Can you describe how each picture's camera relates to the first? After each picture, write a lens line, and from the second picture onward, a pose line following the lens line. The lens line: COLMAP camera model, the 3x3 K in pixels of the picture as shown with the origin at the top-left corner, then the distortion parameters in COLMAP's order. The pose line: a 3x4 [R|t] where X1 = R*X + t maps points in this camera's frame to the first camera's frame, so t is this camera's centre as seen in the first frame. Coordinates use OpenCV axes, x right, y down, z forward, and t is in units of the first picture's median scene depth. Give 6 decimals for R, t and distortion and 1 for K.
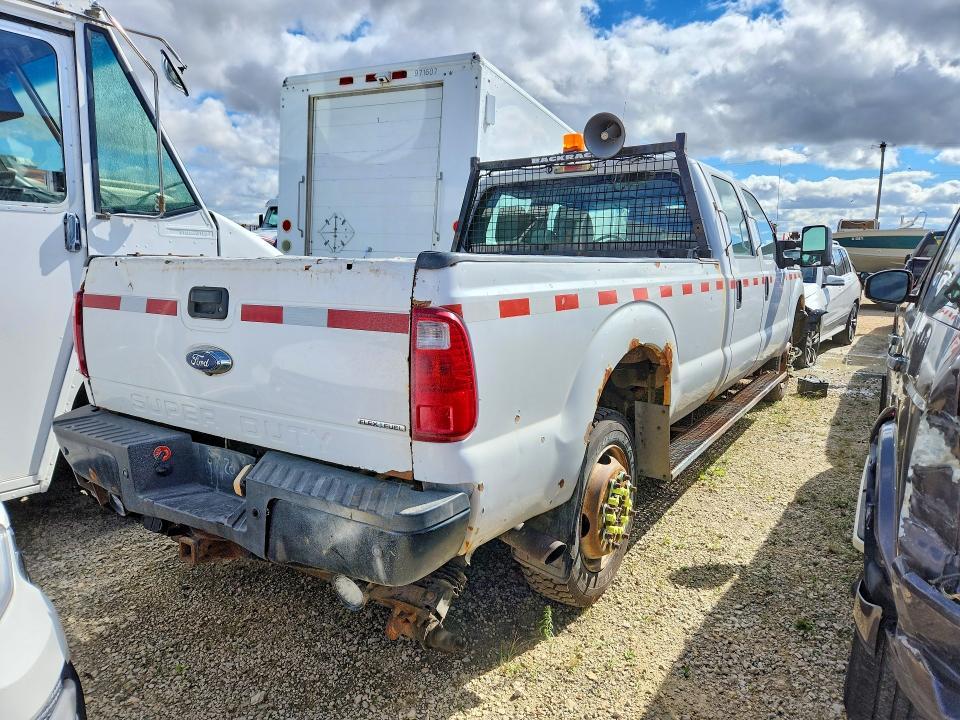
lens RADIAL K [[720.5, 0, 480.0], [0, 720.5, 360.0], [0, 0, 1]] dist [0.012038, 0.003181]
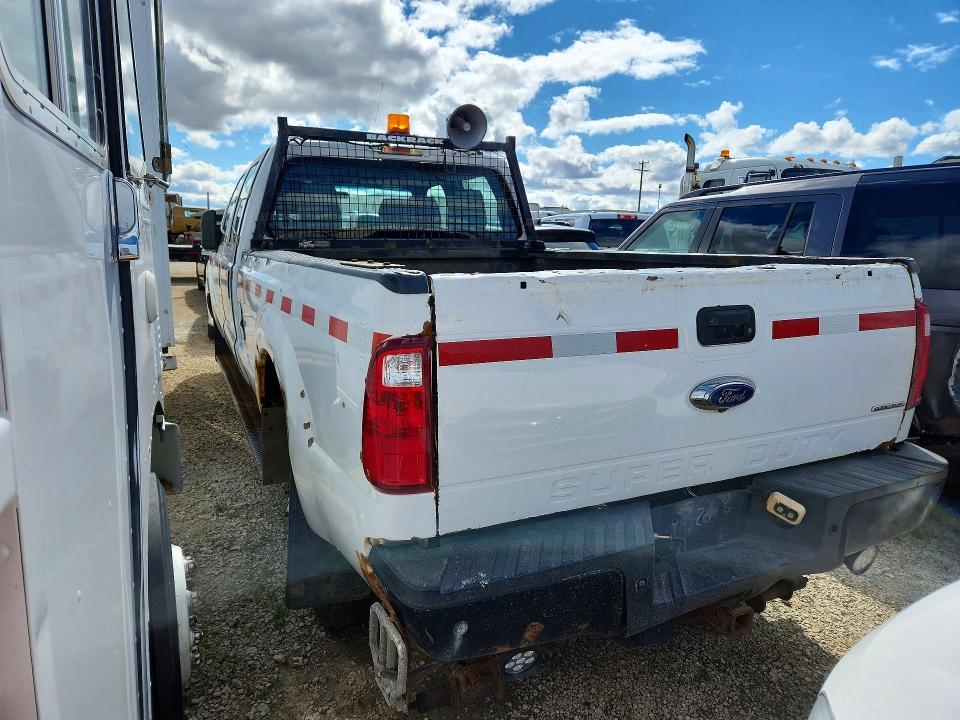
lens RADIAL K [[689.9, 0, 480.0], [0, 689.9, 360.0], [0, 0, 1]] dist [0.059437, 0.000814]
pose [[0.426981, -0.158904, 0.890189, -1.209482], [0.110369, 0.986236, 0.123111, -0.169012], [-0.897500, 0.045684, 0.438642, 0.916518]]
